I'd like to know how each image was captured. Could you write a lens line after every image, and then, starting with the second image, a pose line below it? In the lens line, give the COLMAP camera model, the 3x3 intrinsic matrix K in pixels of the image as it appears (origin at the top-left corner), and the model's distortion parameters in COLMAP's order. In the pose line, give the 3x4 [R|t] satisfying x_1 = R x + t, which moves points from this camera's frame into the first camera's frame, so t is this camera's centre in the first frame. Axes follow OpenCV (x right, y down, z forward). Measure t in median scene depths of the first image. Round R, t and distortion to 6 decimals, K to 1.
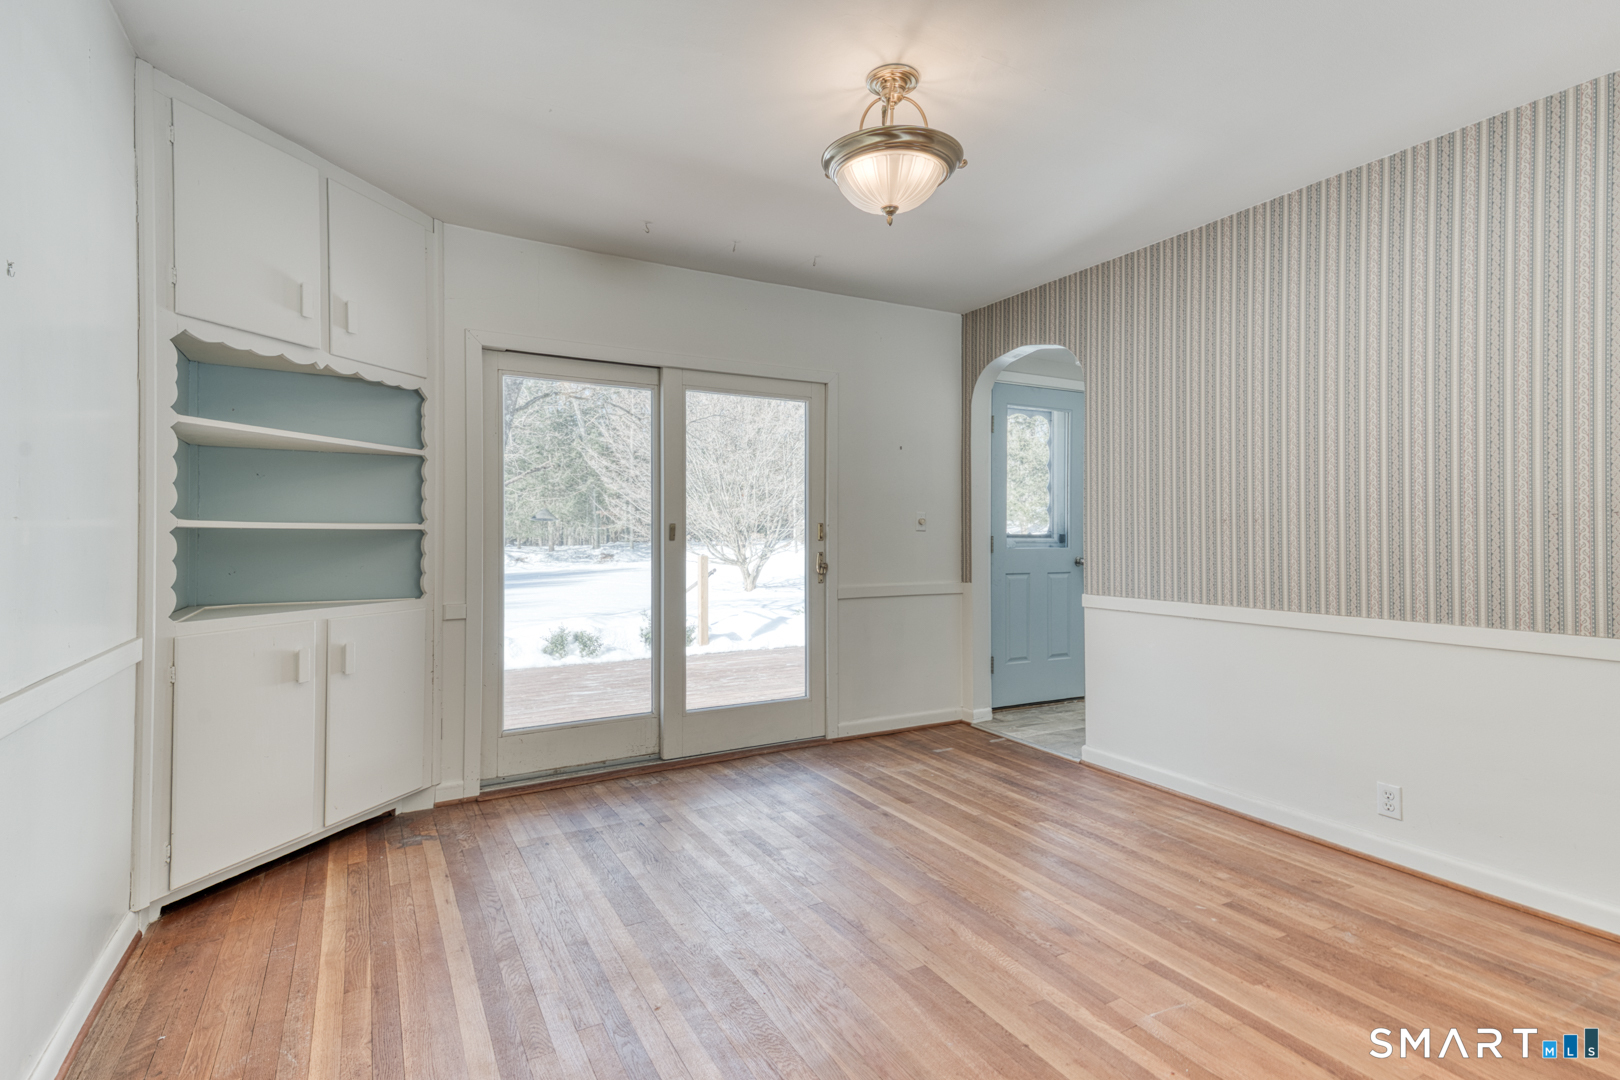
lens RADIAL K [[778.1, 0, 810.7], [0, 778.1, 525.6], [0, 0, 1]] dist [0.057766, -0.000500]
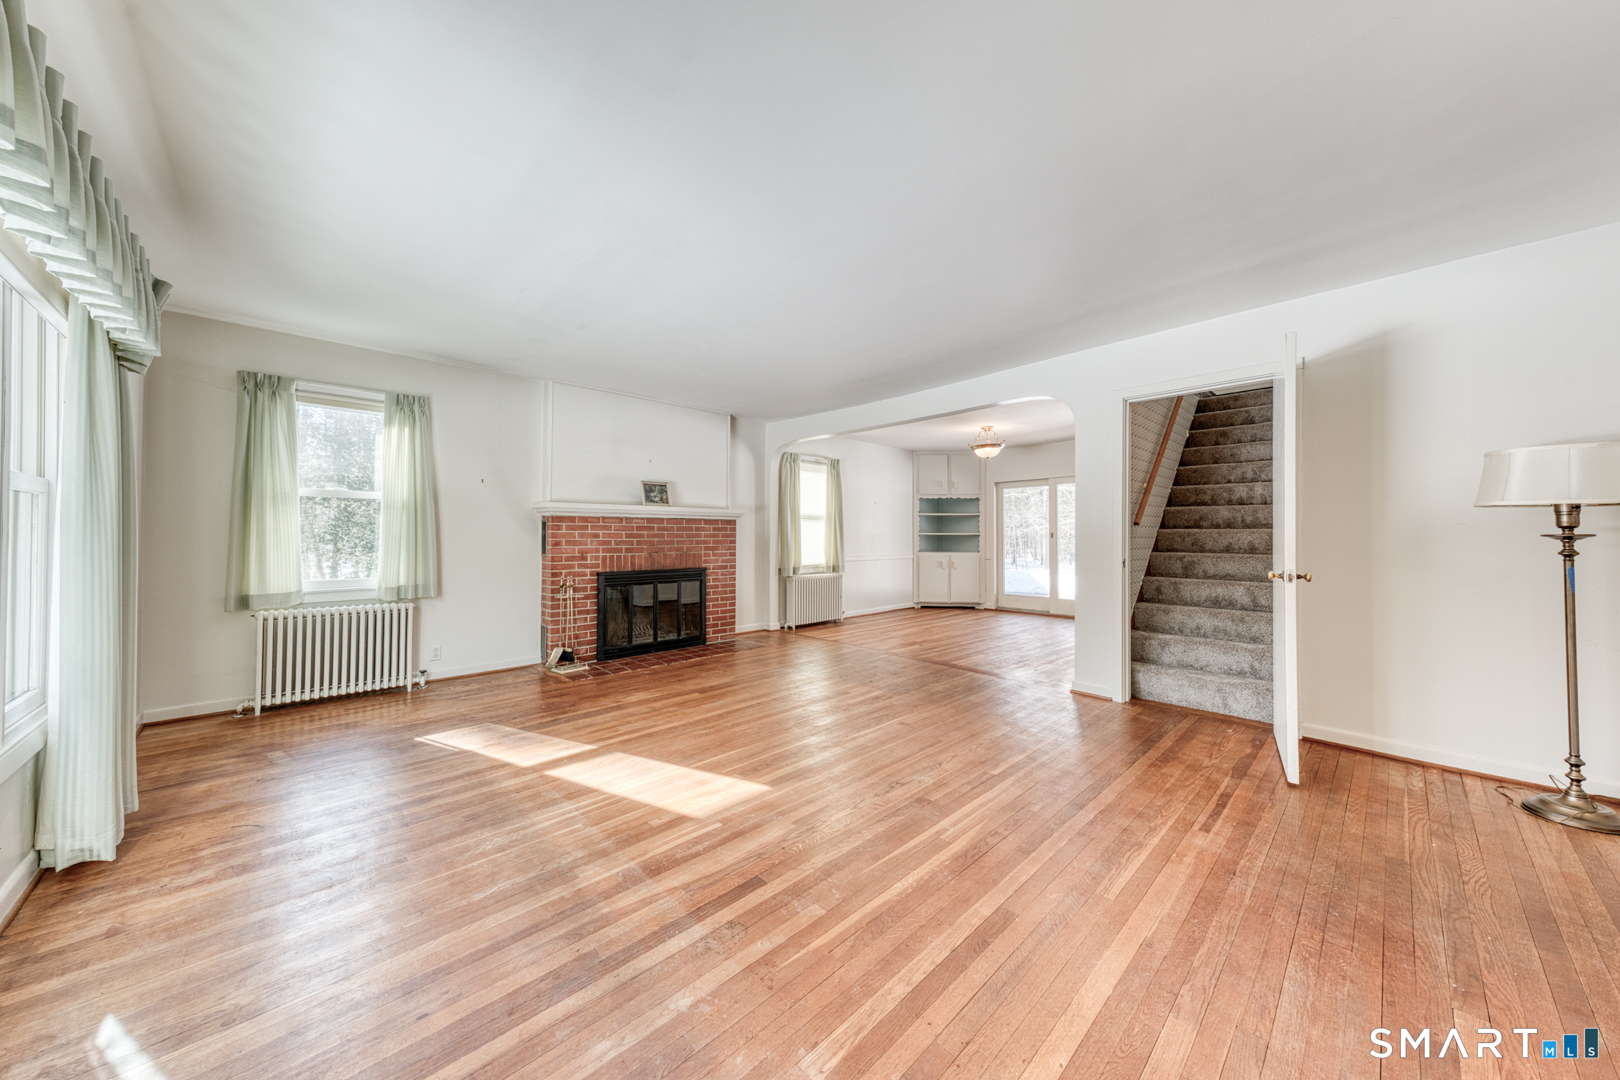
lens RADIAL K [[558.8, 0, 811.1], [0, 558.8, 529.2], [0, 0, 1]] dist [0.016511, -0.000159]
pose [[0.264059, -0.012818, -0.964421, 1.823851], [0.009809, 0.999896, -0.010603, -0.000449], [0.964457, -0.006660, 0.264157, -0.469715]]
